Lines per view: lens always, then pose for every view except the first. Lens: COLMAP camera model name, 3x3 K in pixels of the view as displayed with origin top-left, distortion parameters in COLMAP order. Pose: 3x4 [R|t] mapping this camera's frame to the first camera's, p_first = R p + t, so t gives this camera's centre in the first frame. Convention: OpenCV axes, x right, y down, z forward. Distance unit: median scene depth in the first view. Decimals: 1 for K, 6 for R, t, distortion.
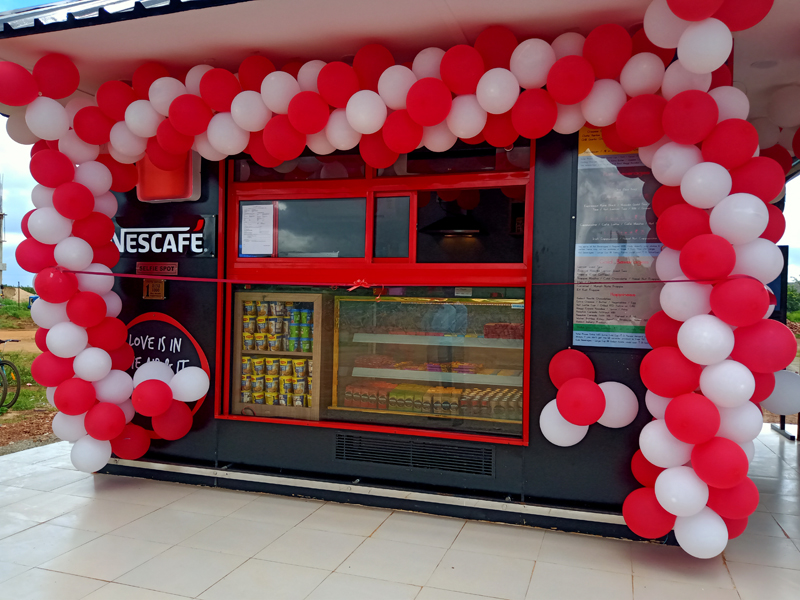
lens RADIAL K [[654.2, 0, 398.1], [0, 654.2, 300.9], [0, 0, 1]] dist [0.065990, -0.112477]
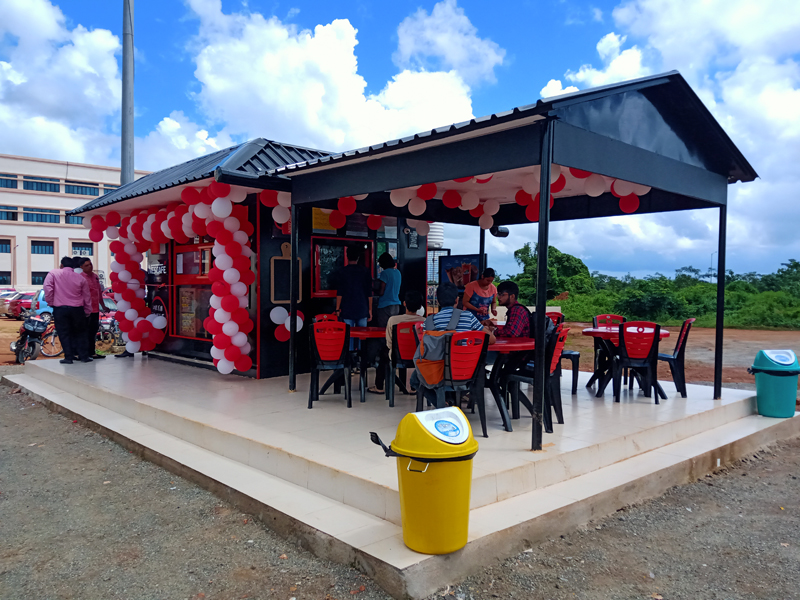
lens RADIAL K [[654.2, 0, 396.5], [0, 654.2, 300.3], [0, 0, 1]] dist [0.065990, -0.112477]
pose [[0.865416, -0.009635, -0.500961, 1.869390], [0.015097, 0.999863, 0.006849, 0.030327], [0.500826, -0.013490, 0.865443, -0.852174]]
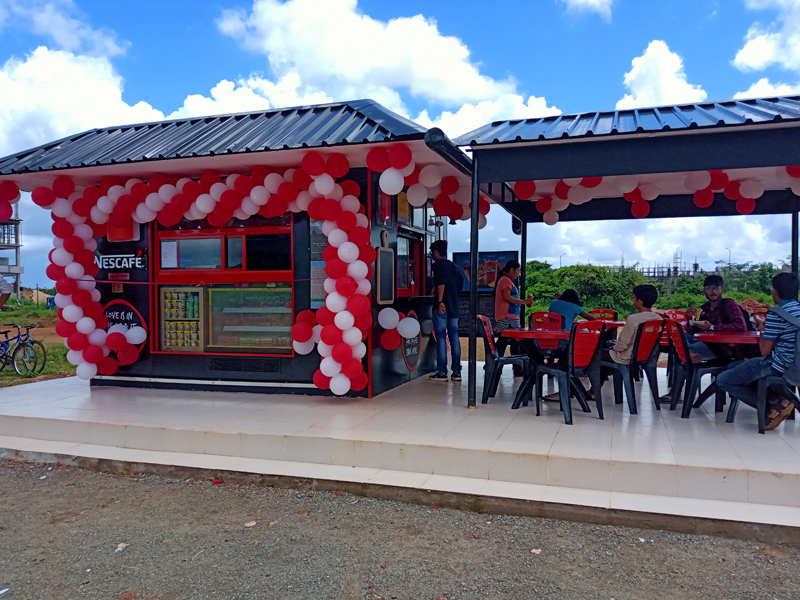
lens RADIAL K [[654.2, 0, 405.2], [0, 654.2, 300.7], [0, 0, 1]] dist [0.065990, -0.112477]
pose [[0.999630, -0.024627, -0.011512, 0.505967], [0.024751, 0.999636, 0.010724, 0.022548], [0.011244, -0.011005, 0.999876, -0.945031]]
